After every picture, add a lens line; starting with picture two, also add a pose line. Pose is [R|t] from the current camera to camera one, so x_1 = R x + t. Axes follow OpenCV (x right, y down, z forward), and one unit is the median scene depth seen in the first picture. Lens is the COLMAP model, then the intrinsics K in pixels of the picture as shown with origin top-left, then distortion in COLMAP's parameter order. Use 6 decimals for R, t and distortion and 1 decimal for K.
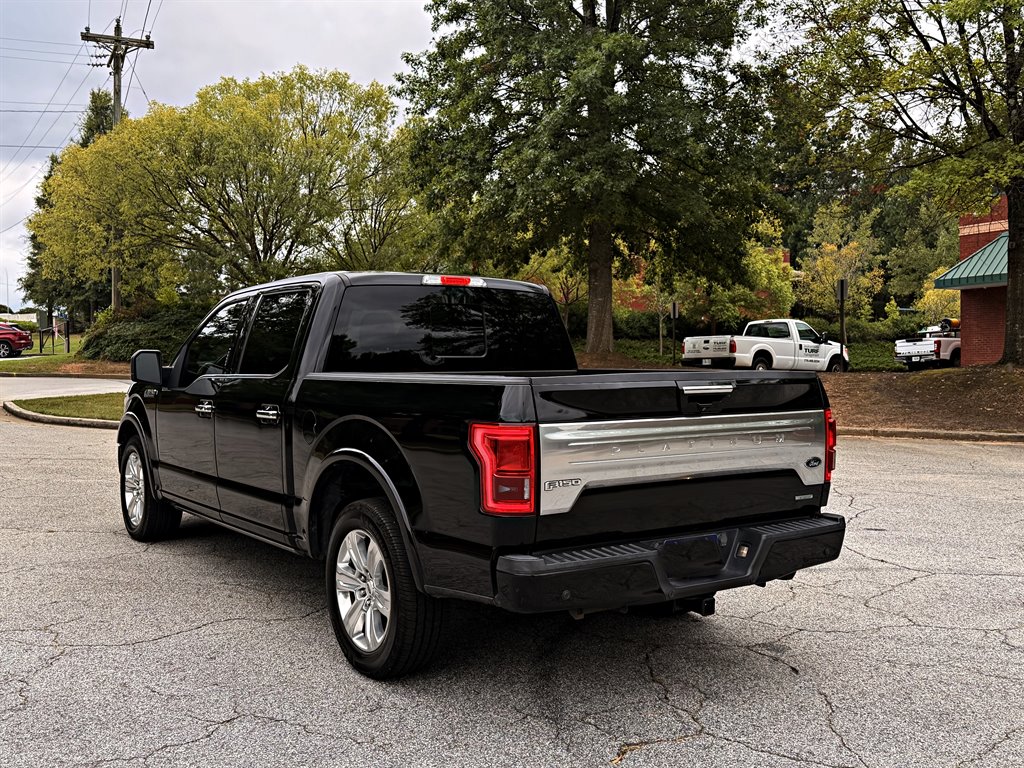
lens RADIAL K [[999.6, 0, 512.0], [0, 999.6, 384.0], [0, 0, 1]] dist [0.155981, -0.336550]
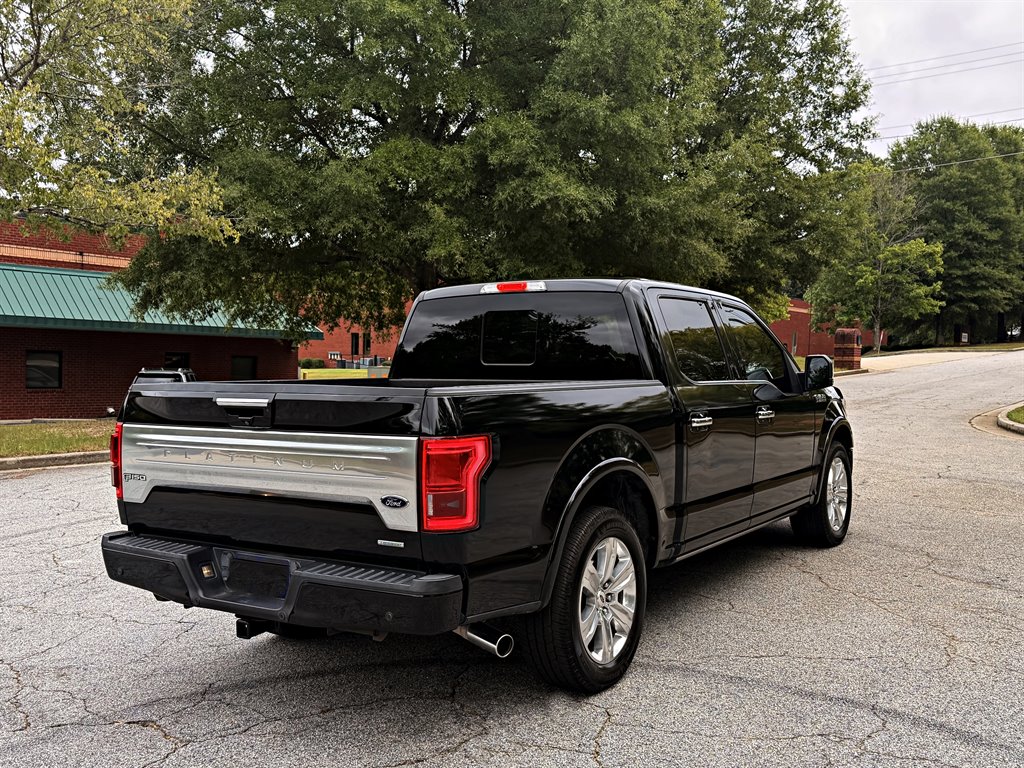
lens RADIAL K [[999.6, 0, 512.0], [0, 999.6, 384.0], [0, 0, 1]] dist [0.155981, -0.336550]
pose [[0.375999, 0.014513, -0.926507, 1.158534], [-0.024621, 0.999681, 0.005667, -0.023665], [0.926293, 0.020681, 0.376236, 0.850615]]
